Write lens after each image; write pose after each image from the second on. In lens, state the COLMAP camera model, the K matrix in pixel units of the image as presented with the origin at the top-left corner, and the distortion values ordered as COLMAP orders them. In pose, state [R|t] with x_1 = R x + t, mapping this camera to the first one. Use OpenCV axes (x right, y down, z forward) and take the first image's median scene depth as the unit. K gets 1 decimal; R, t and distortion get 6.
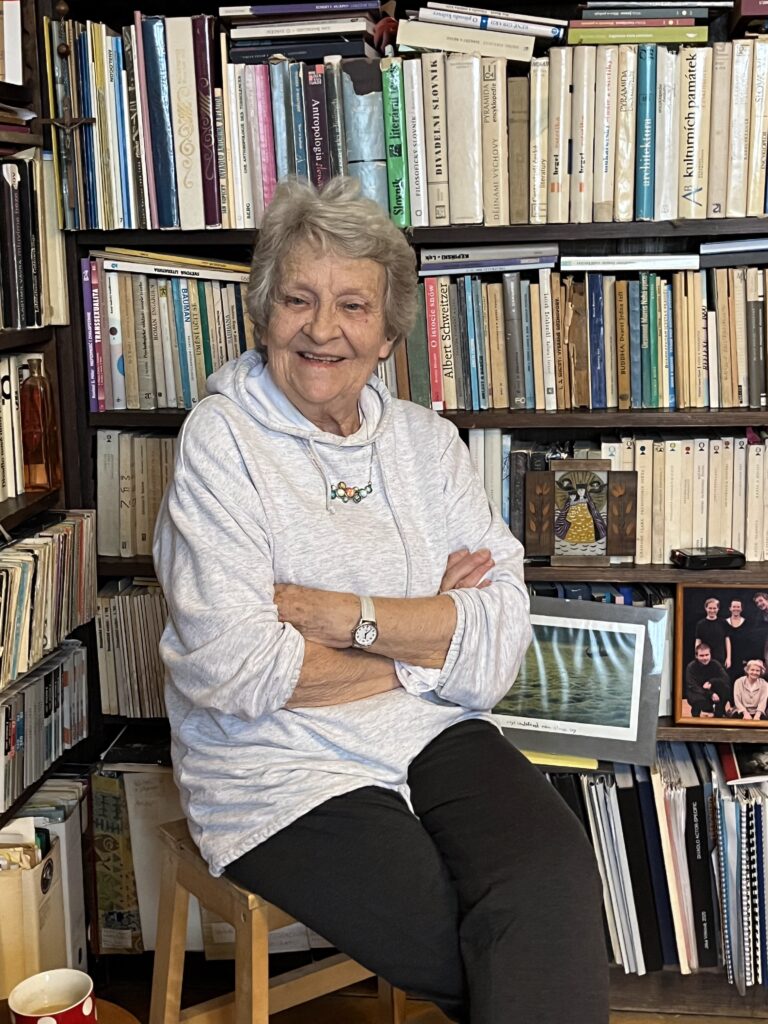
lens RADIAL K [[1413.8, 0, 384.0], [0, 1413.8, 512.5], [0, 0, 1]] dist [-0.006671, 0.000000]
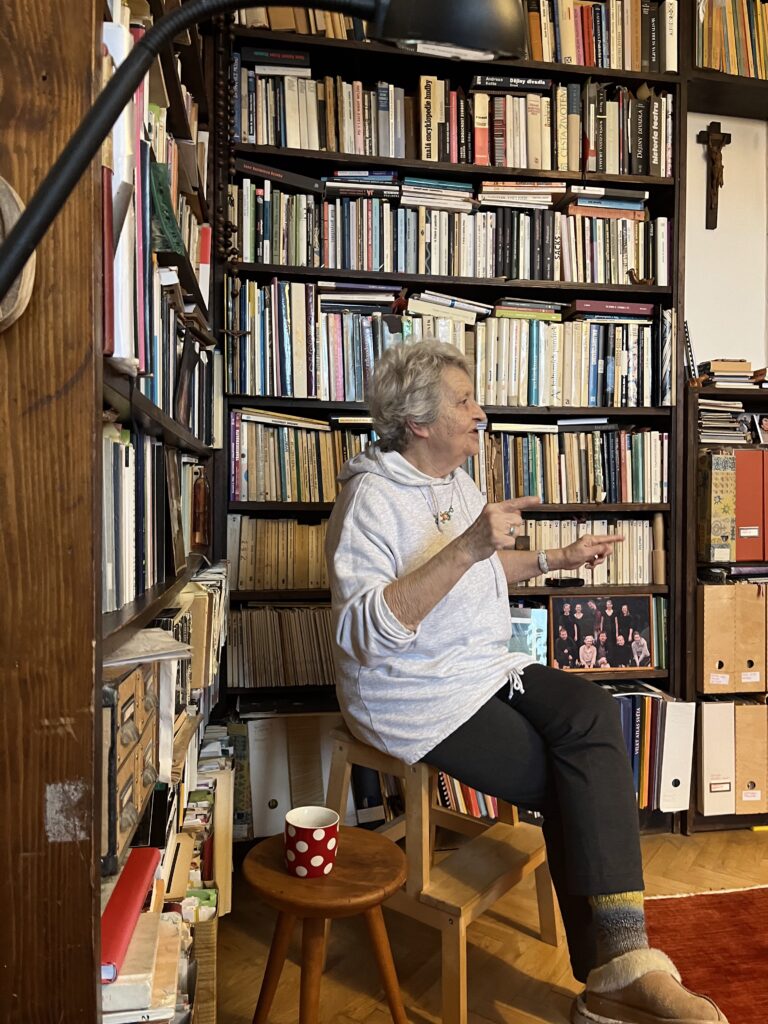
lens RADIAL K [[760.3, 0, 383.9], [0, 760.3, 512.2], [0, 0, 1]] dist [0.001257, -0.000633]
pose [[0.953541, 0.020048, 0.300597, -0.320822], [0.035129, 0.983578, -0.177032, 0.115442], [-0.299210, 0.179367, 0.937177, 0.096178]]
